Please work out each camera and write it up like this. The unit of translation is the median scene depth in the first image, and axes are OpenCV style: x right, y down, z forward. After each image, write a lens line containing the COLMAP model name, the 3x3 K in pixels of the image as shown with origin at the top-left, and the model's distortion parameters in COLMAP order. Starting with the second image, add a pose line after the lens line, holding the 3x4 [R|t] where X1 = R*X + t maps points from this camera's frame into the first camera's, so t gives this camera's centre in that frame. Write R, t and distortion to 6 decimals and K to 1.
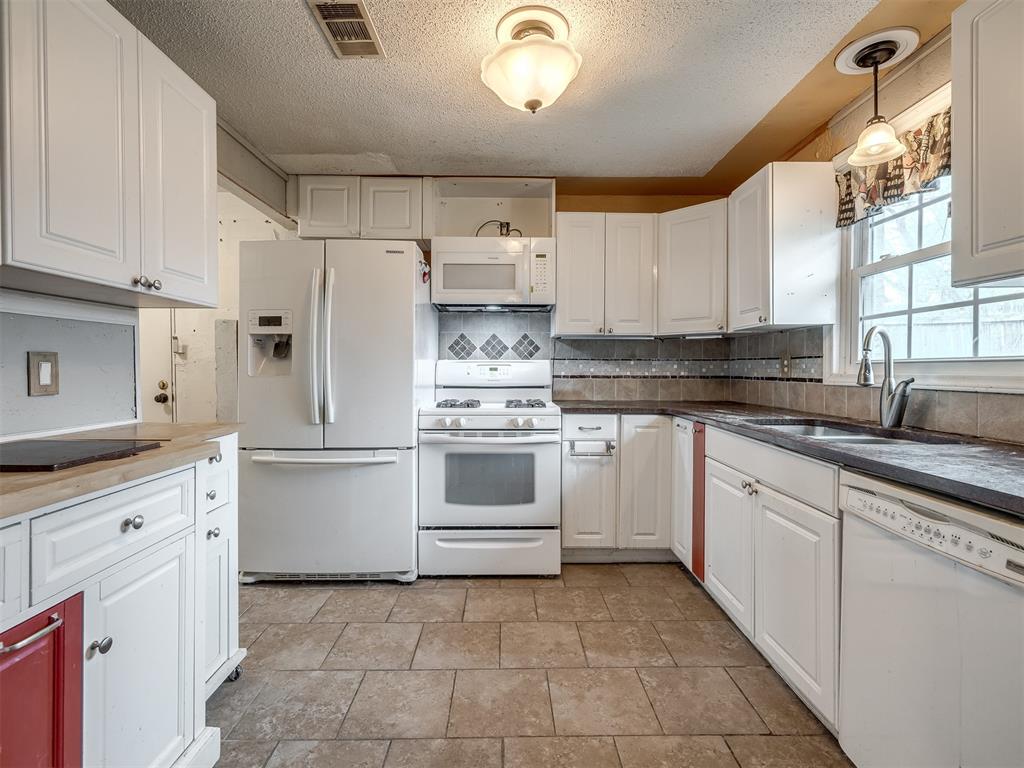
lens RADIAL K [[482.4, 0, 510.8], [0, 482.4, 376.2], [0, 0, 1]] dist [-0.005257, 0.000460]
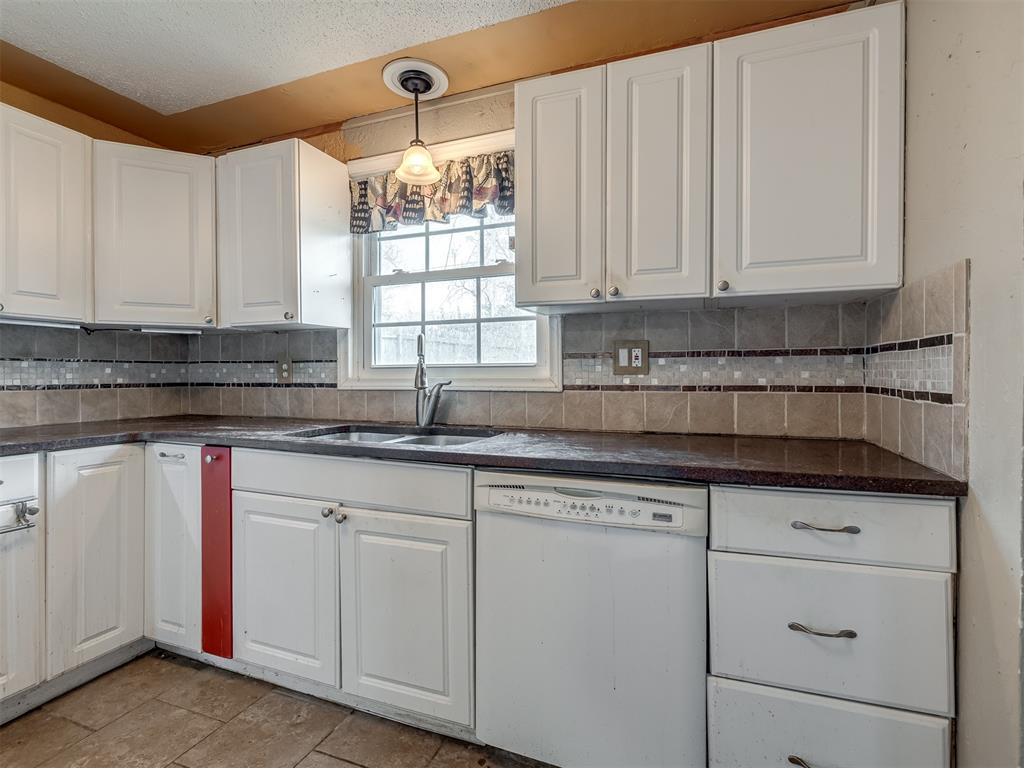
lens RADIAL K [[482.4, 0, 515.2], [0, 482.4, 376.8], [0, 0, 1]] dist [-0.005257, 0.000460]
pose [[0.362540, -0.009144, 0.931924, -0.140174], [0.017483, 0.999843, 0.003009, -0.005245], [-0.931804, 0.015202, 0.362642, 0.325963]]
